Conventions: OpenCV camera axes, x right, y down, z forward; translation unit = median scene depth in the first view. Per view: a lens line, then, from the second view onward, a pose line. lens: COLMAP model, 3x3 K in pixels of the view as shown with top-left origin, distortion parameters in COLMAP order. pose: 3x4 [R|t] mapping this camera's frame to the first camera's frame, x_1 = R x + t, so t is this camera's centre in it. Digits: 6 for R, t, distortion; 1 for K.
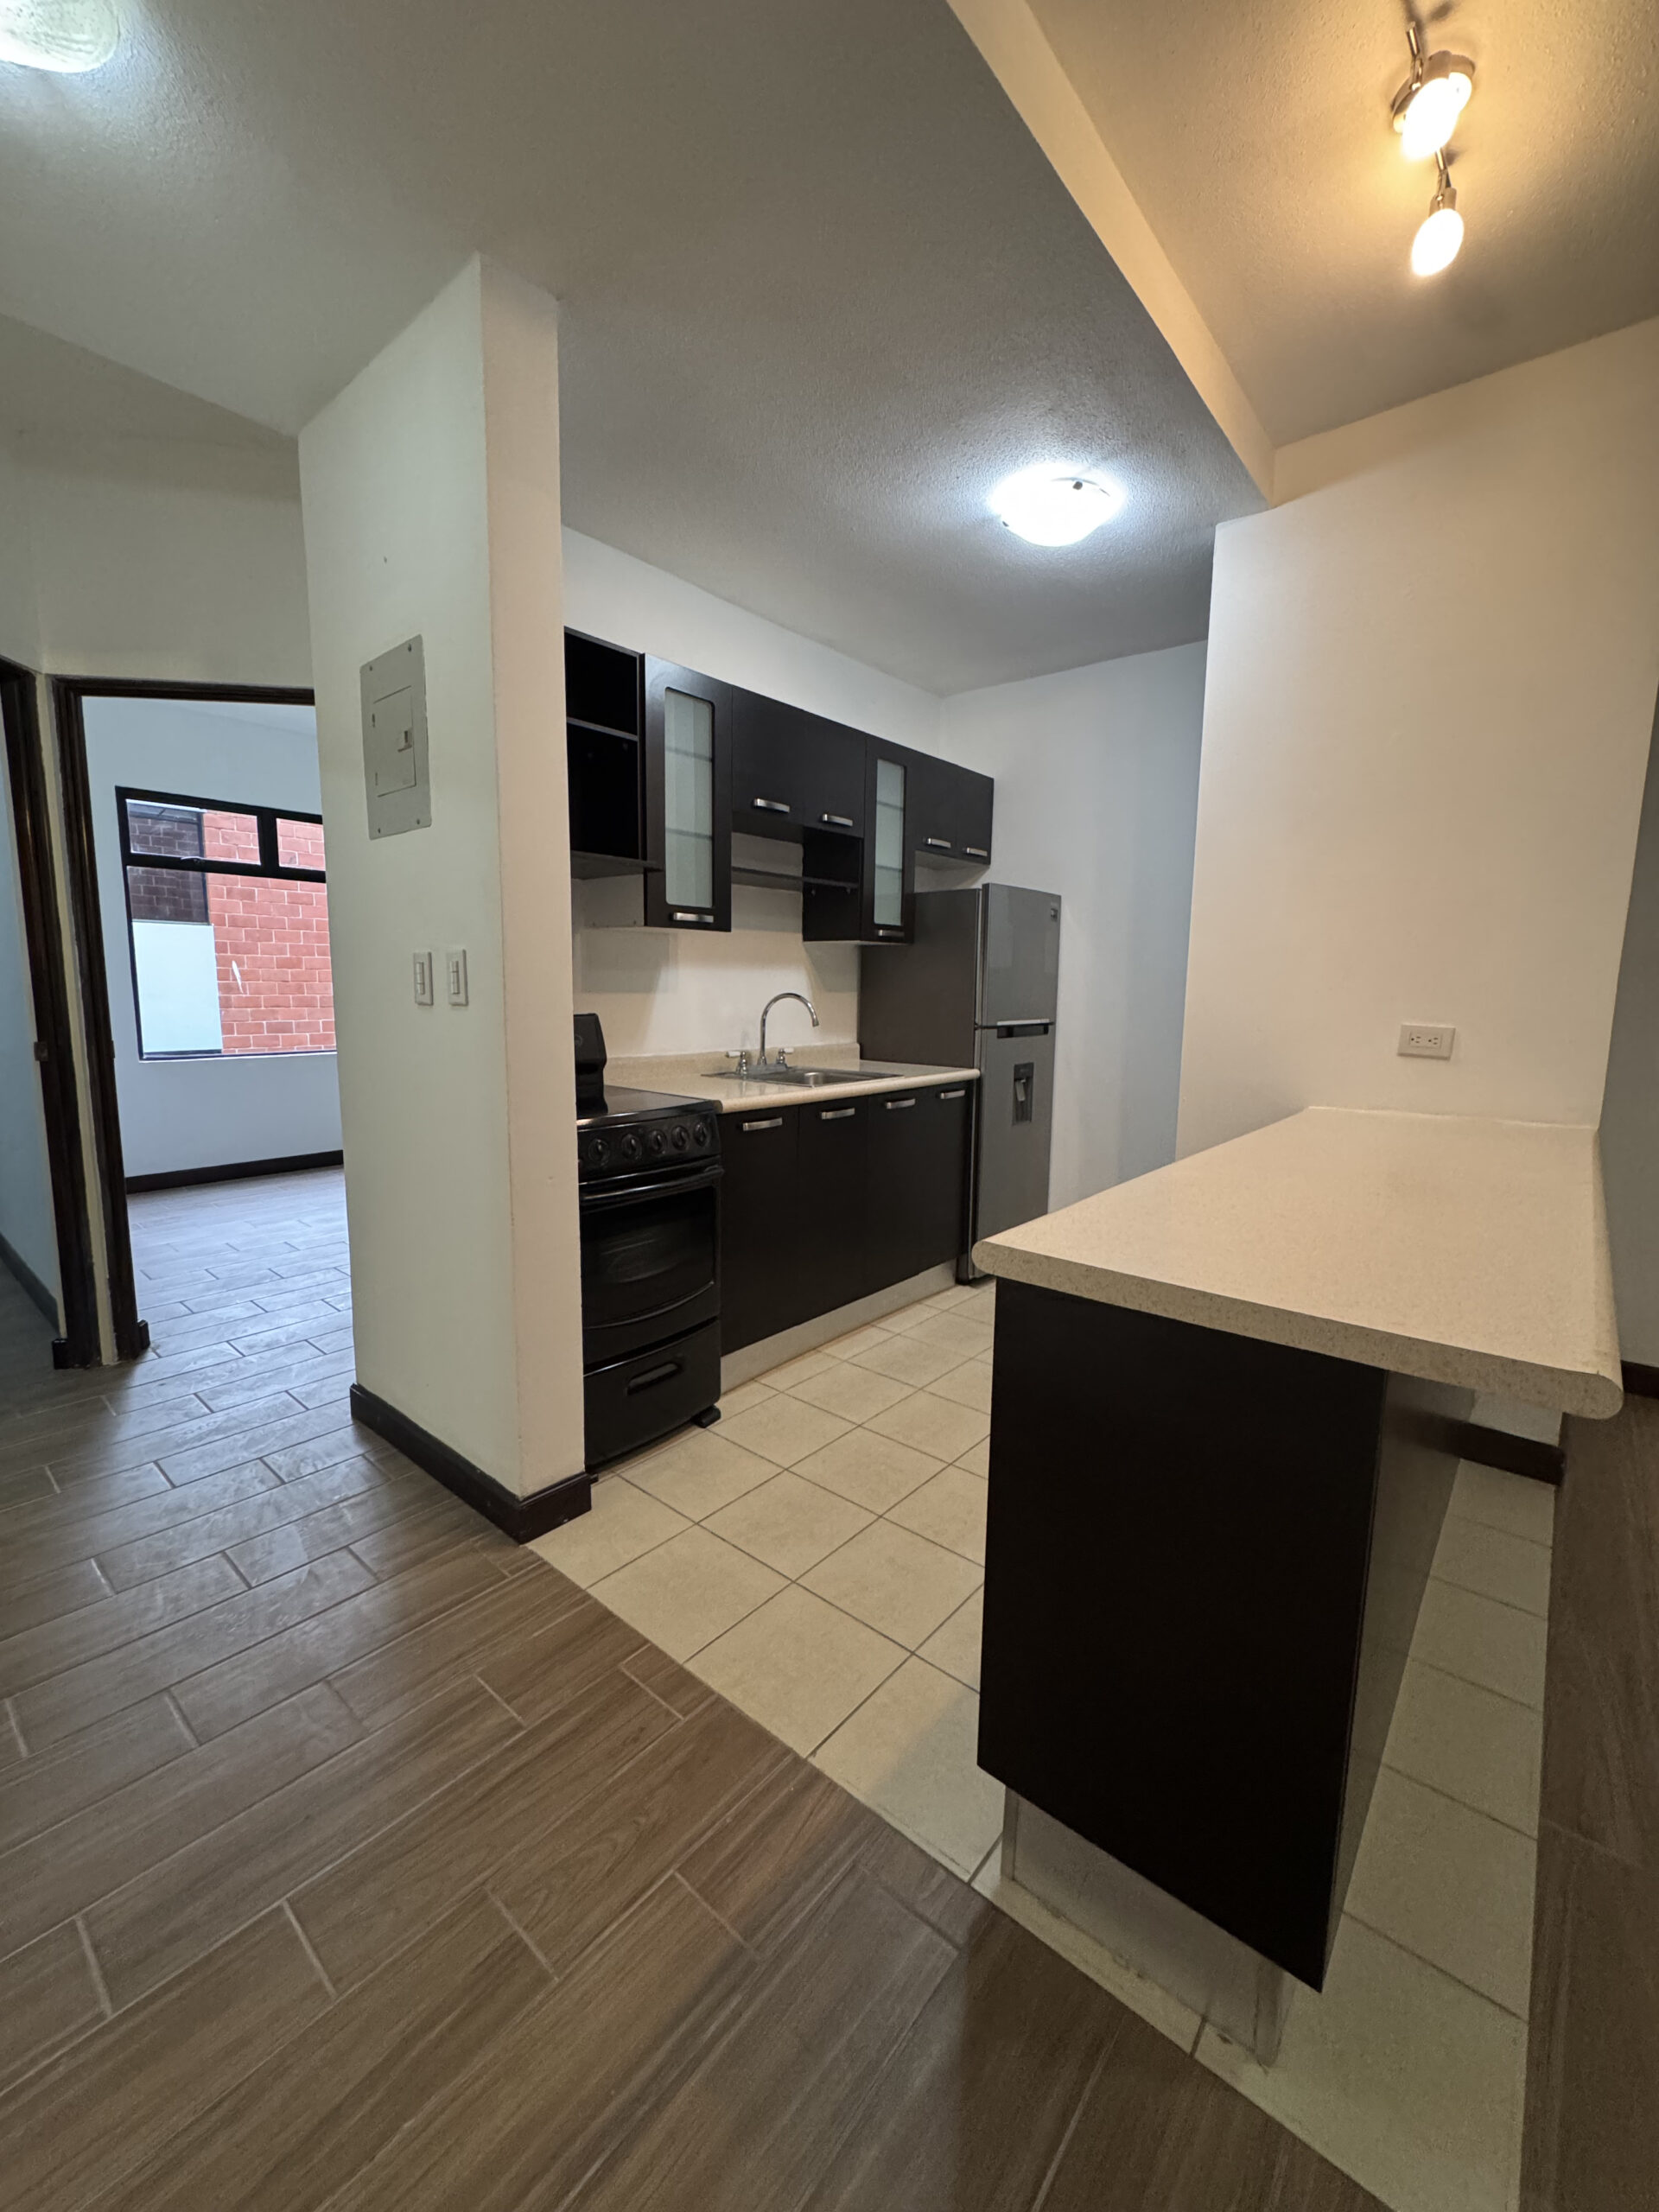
lens RADIAL K [[887.6, 0, 828.7], [0, 887.6, 1104.6], [0, 0, 1]] dist [-0.001052, -0.000173]
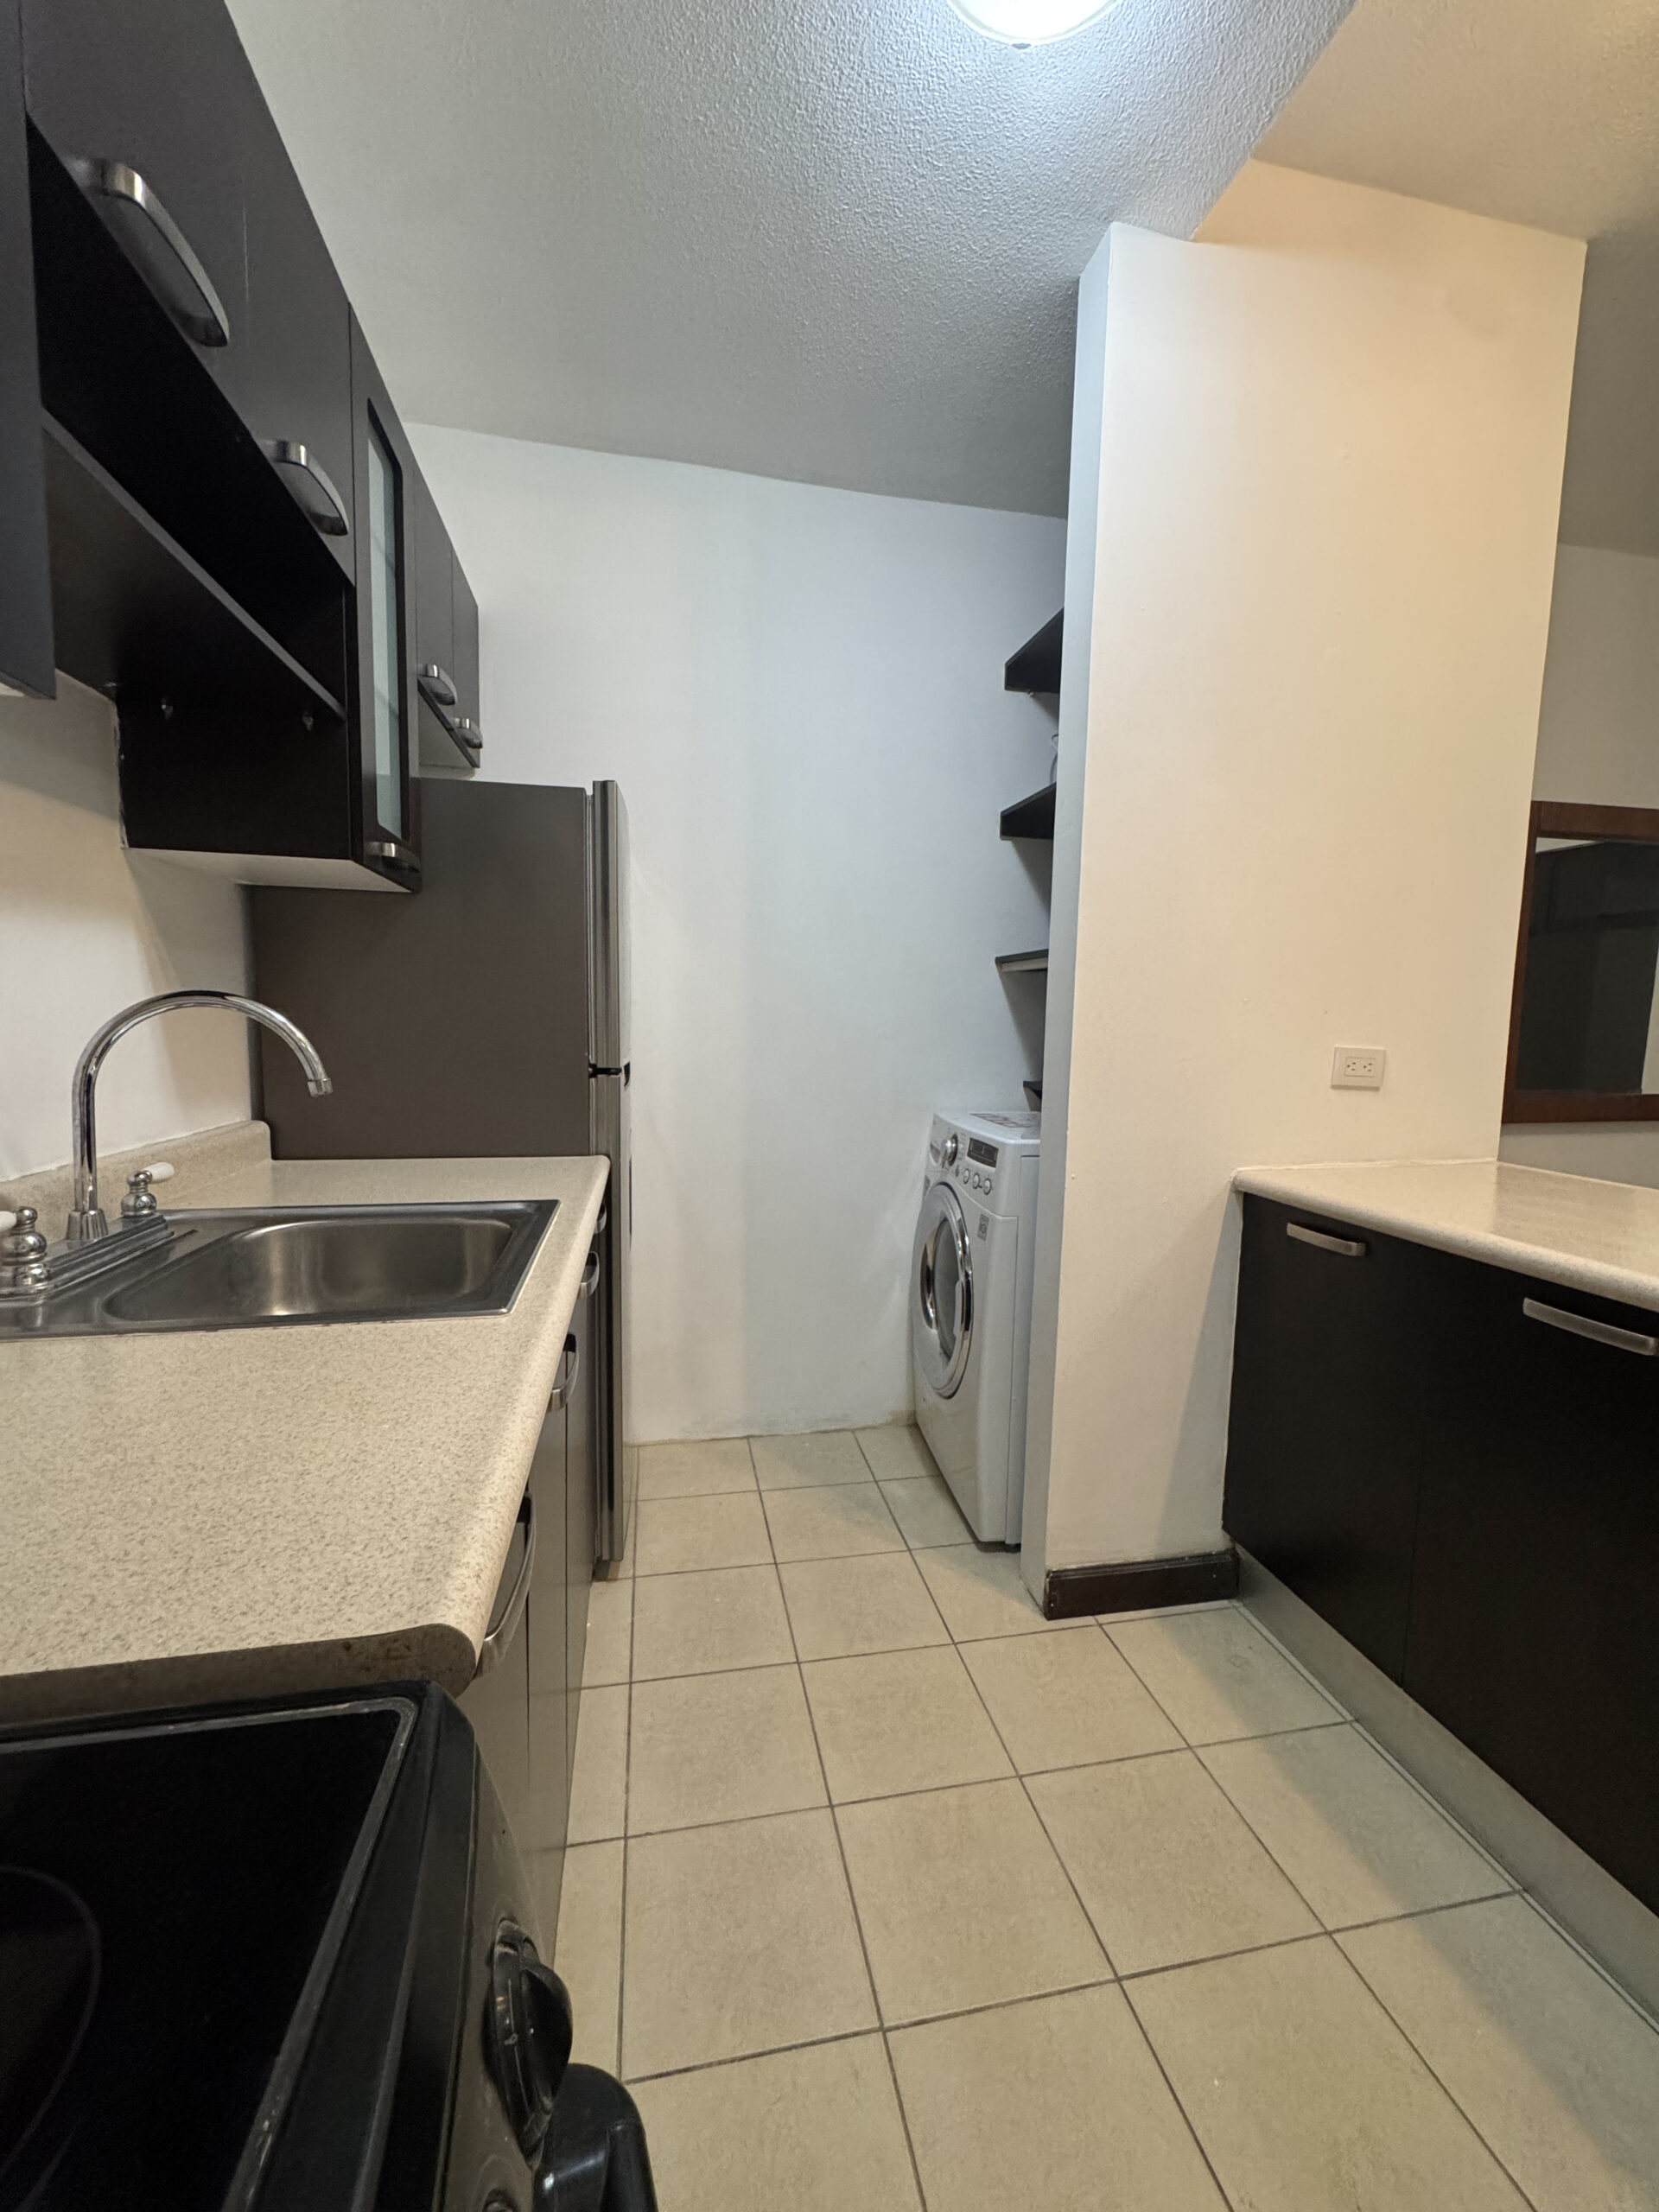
lens RADIAL K [[887.6, 0, 828.7], [0, 887.6, 1104.6], [0, 0, 1]] dist [-0.001052, -0.000173]
pose [[0.624754, -0.072938, 0.777407, -0.135873], [0.095872, 0.995260, 0.016331, -0.064666], [-0.774913, 0.064328, 0.628785, 0.589818]]
